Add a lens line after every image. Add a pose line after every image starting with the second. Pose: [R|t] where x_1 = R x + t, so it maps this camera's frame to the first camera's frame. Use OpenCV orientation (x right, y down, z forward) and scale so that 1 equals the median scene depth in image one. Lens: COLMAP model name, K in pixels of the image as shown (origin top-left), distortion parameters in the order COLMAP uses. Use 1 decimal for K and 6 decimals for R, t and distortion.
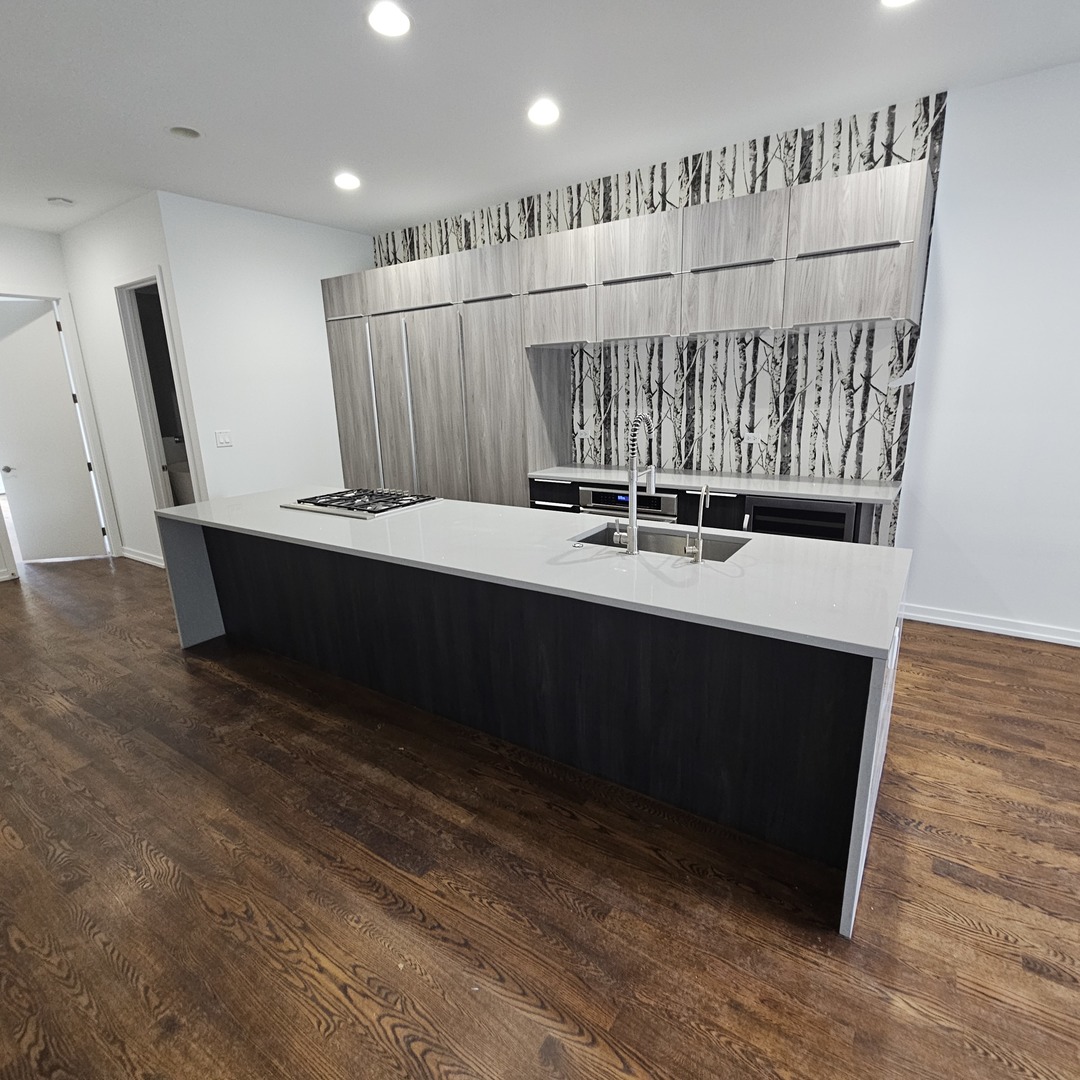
lens RADIAL K [[587.7, 0, 549.0], [0, 587.7, 533.8], [0, 0, 1]] dist [-0.004117, 0.000989]
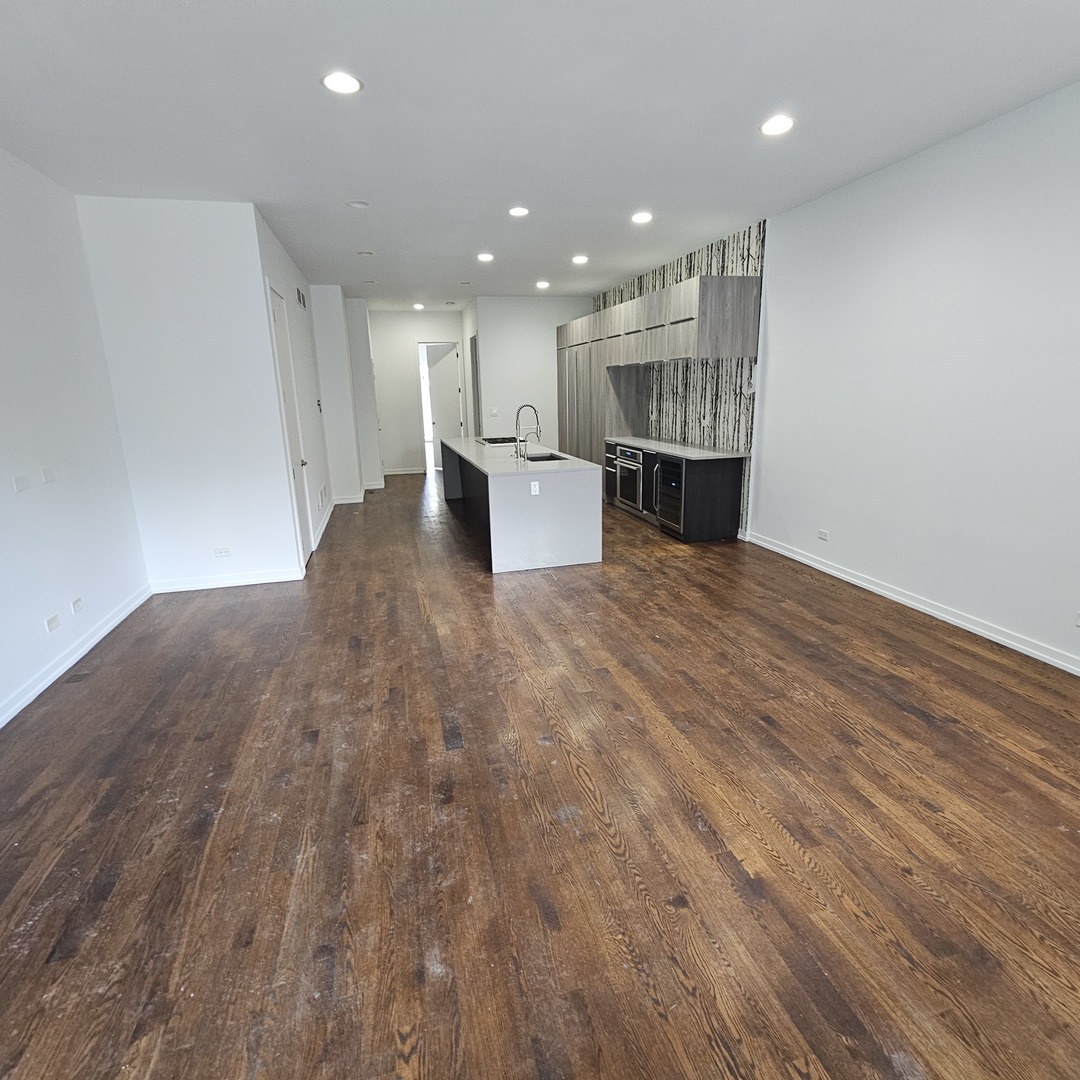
lens RADIAL K [[587.7, 0, 545.8], [0, 587.7, 536.7], [0, 0, 1]] dist [-0.004117, 0.000989]
pose [[0.757392, 0.173917, -0.629373, 1.086534], [-0.160262, 0.983906, 0.079026, 0.085849], [0.632988, 0.041011, 0.773075, -0.511799]]
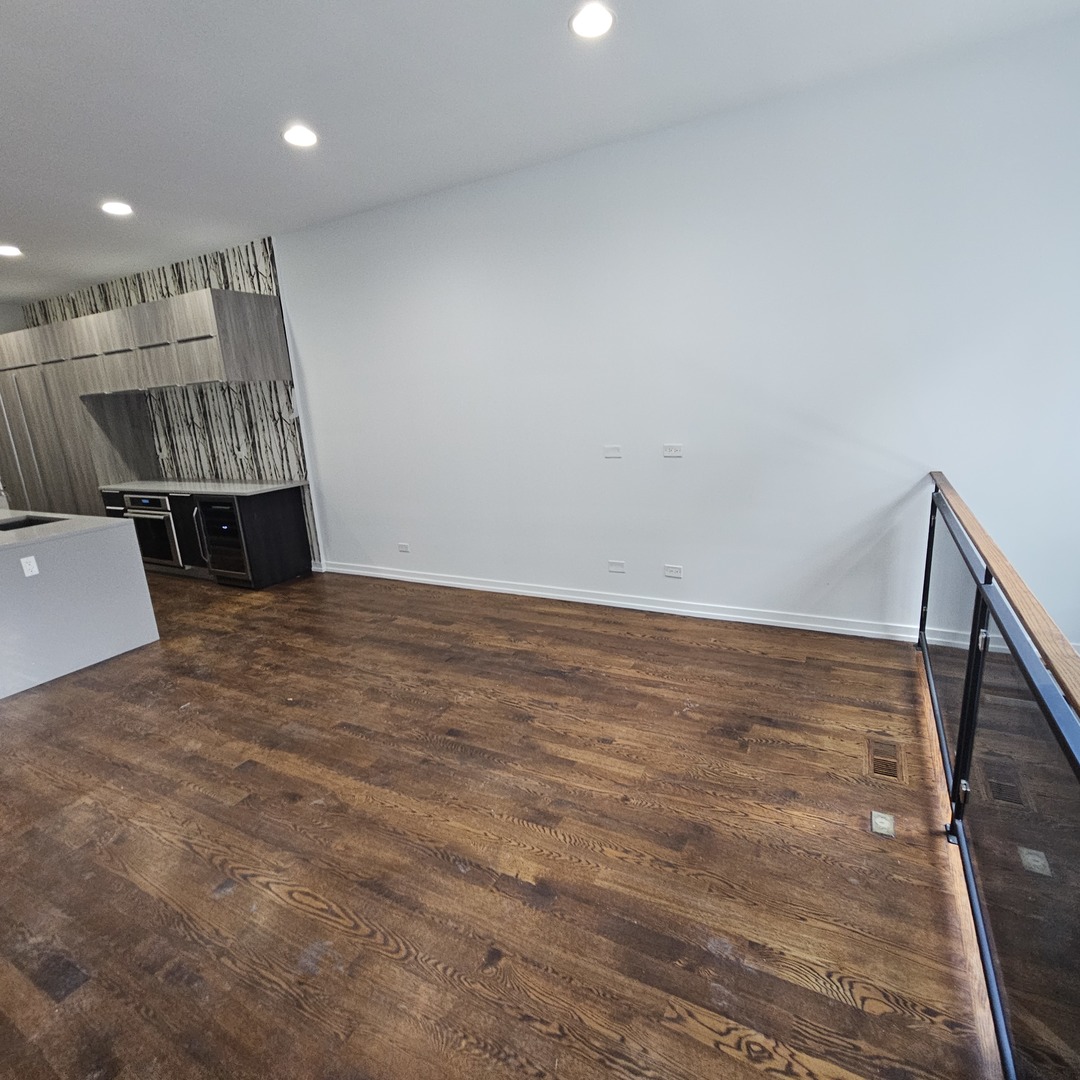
lens RADIAL K [[587.7, 0, 549.3], [0, 587.7, 536.6], [0, 0, 1]] dist [-0.004117, 0.000989]
pose [[0.993546, -0.052752, 0.100420, 0.941562], [0.054419, 0.998421, -0.013928, 0.097277], [-0.099527, 0.019303, 0.994848, -0.501690]]
